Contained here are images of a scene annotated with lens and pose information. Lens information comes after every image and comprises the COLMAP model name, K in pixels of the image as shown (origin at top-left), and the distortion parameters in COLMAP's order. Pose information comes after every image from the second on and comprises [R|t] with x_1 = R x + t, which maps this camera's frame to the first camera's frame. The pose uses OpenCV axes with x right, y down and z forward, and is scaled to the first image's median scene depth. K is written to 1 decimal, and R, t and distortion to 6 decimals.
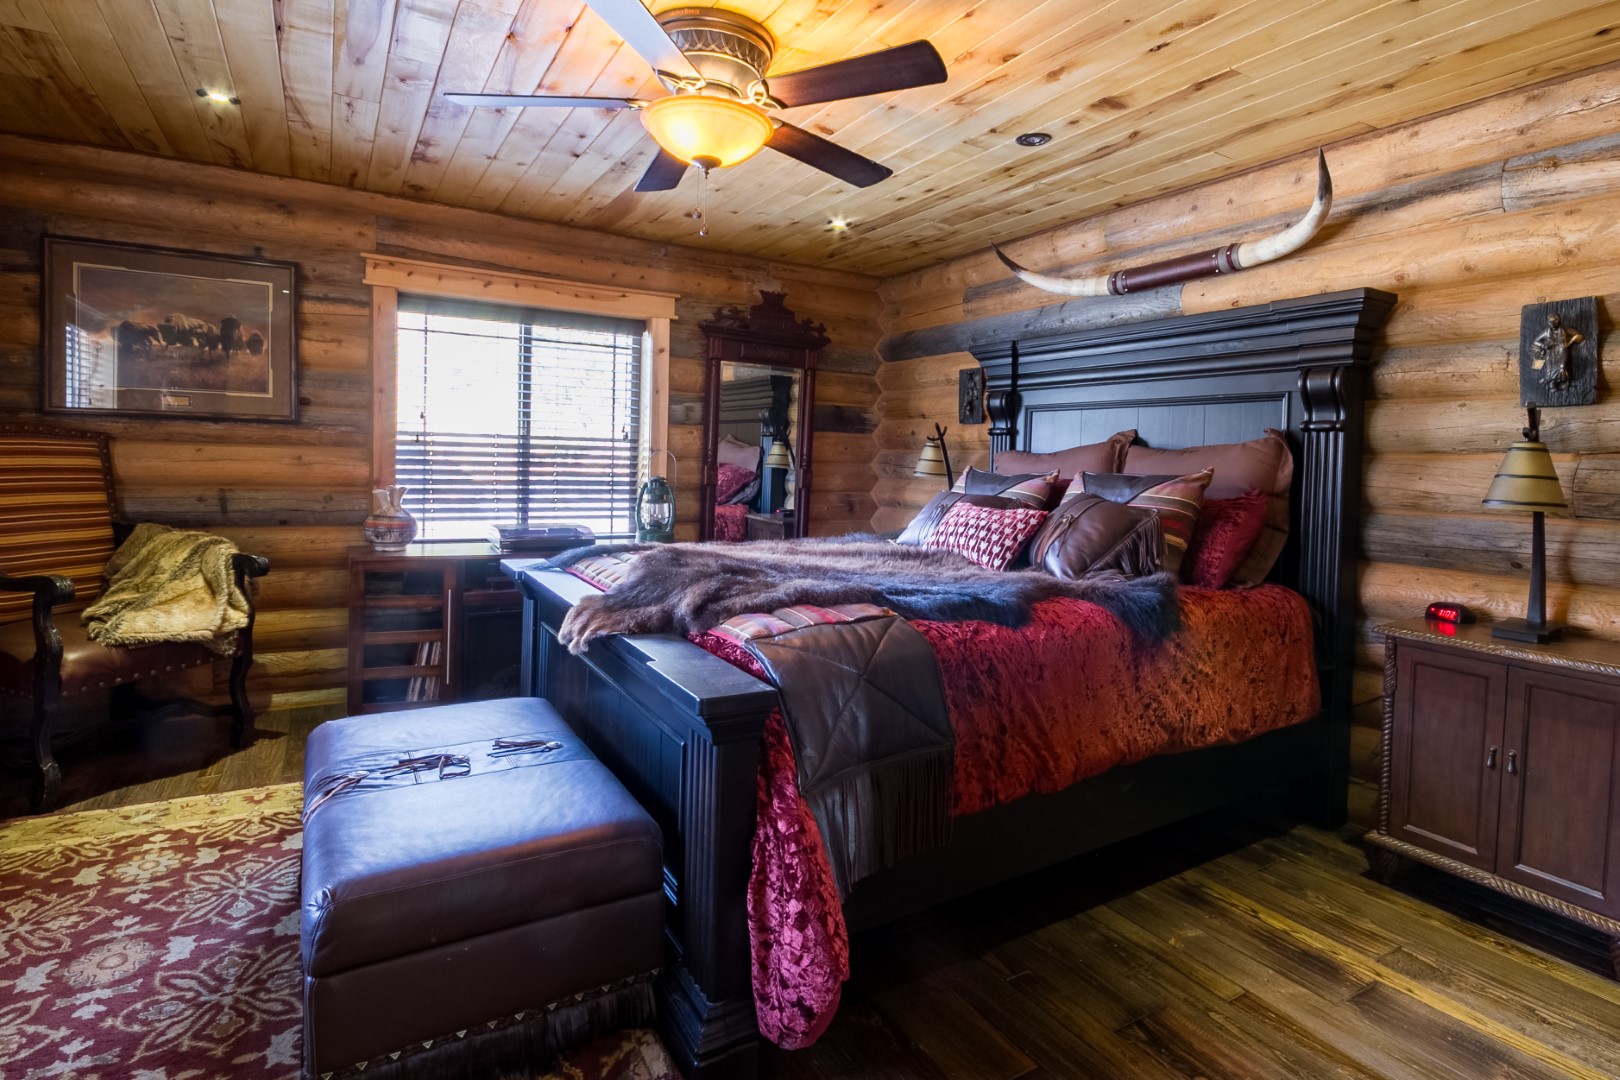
lens RADIAL K [[839.7, 0, 851.1], [0, 839.7, 448.1], [0, 0, 1]] dist [0.000905, -0.002331]
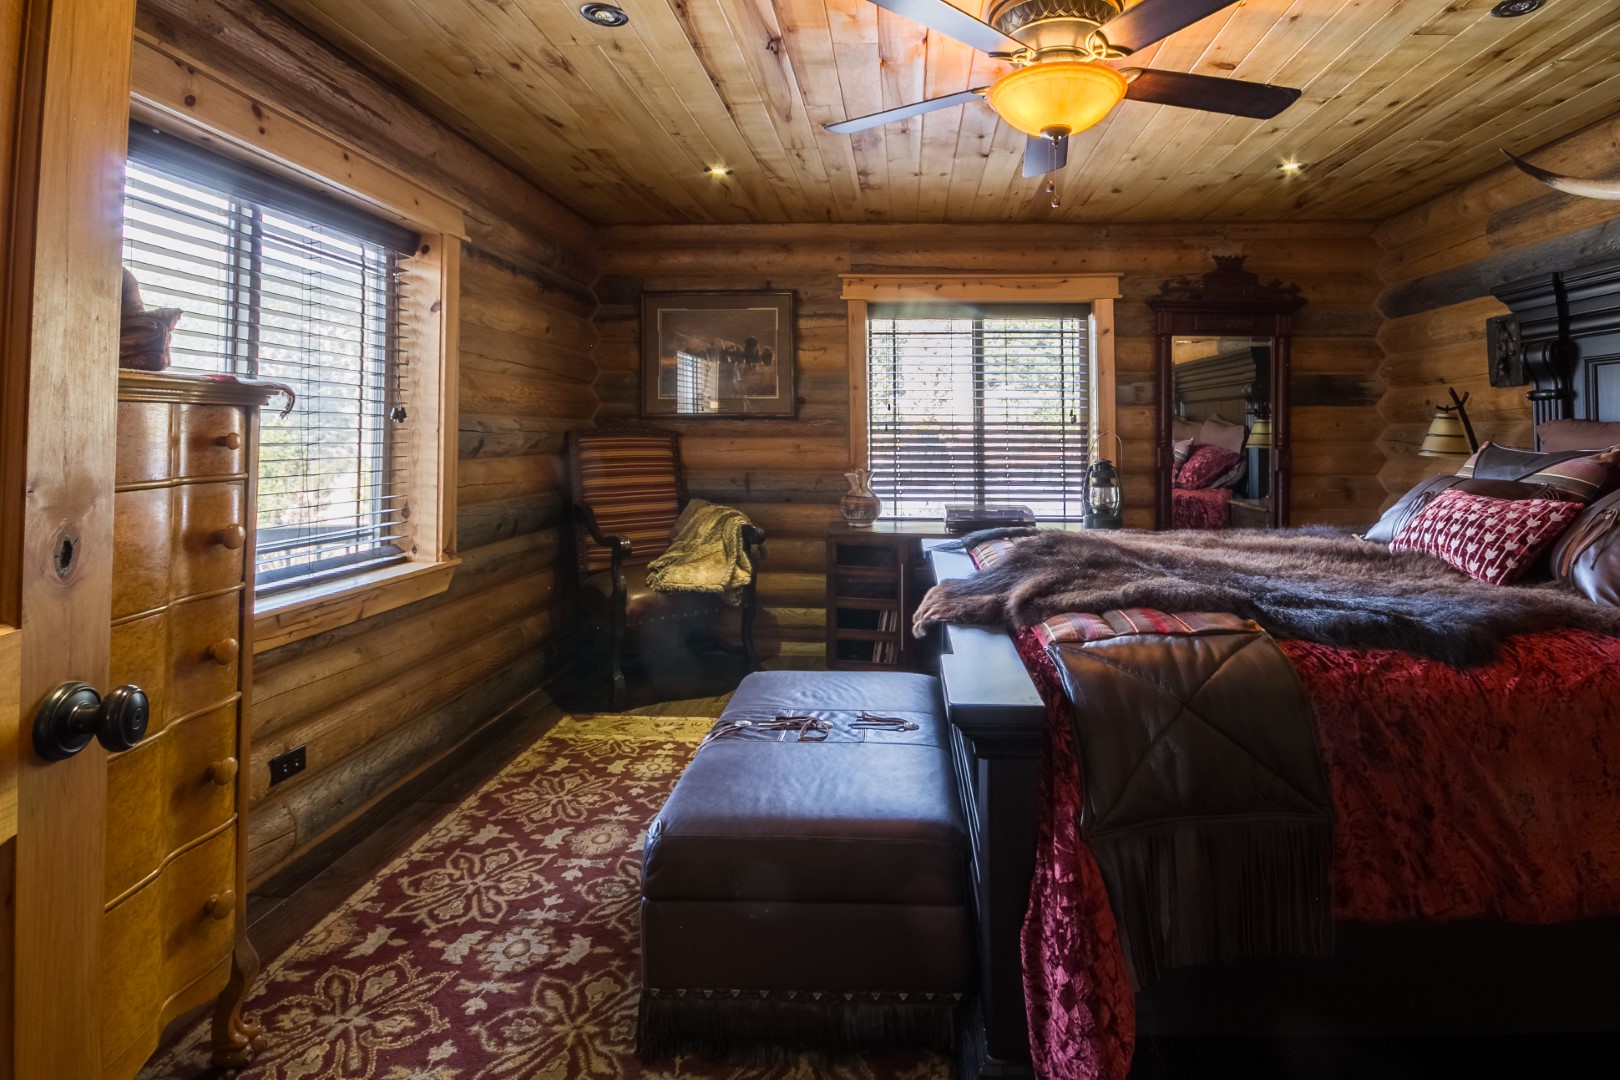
lens RADIAL K [[813.1, 0, 878.3], [0, 813.1, 385.1], [0, 0, 1]] dist [-0.001887, -0.000221]
pose [[0.829727, -0.060546, -0.554876, 0.121911], [0.028357, 0.997388, -0.066427, 0.004410], [0.557448, 0.039381, 0.829277, 0.095626]]
